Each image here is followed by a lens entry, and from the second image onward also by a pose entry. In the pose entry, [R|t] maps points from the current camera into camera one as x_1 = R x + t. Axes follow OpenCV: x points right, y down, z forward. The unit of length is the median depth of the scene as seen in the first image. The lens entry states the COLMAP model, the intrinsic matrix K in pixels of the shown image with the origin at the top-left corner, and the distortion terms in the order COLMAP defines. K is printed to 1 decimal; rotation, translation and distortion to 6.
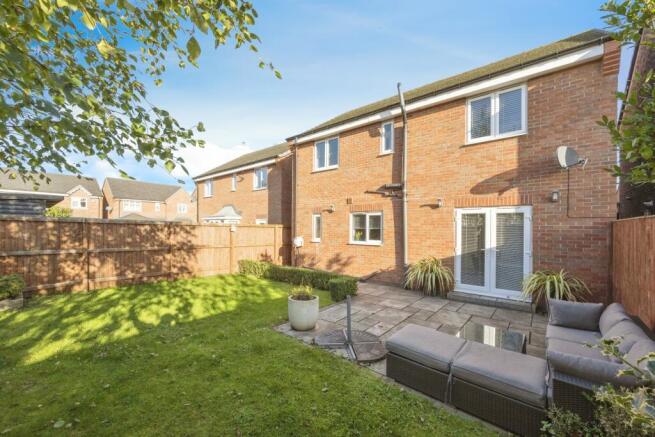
lens RADIAL K [[263.8, 0, 322.2], [0, 263.8, 231.5], [0, 0, 1]] dist [-0.000484, 0.000102]
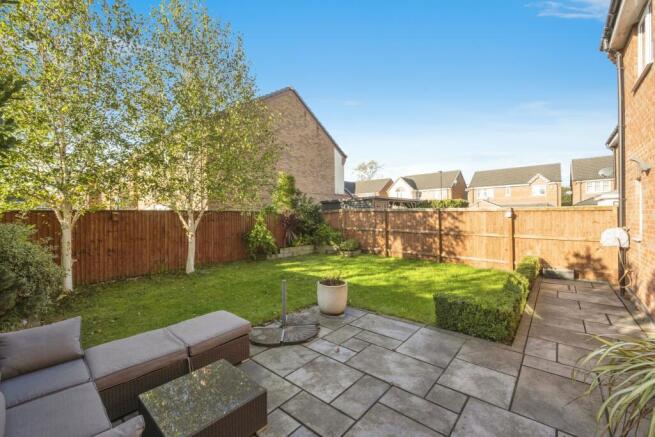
lens RADIAL K [[263.8, 0, 327.2], [0, 263.8, 216.8], [0, 0, 1]] dist [-0.000484, 0.000102]
pose [[-0.011820, -0.002228, -0.999928, 0.591955], [-0.000870, 0.999997, -0.002218, 0.000665], [0.999930, 0.000844, -0.011821, 0.620508]]
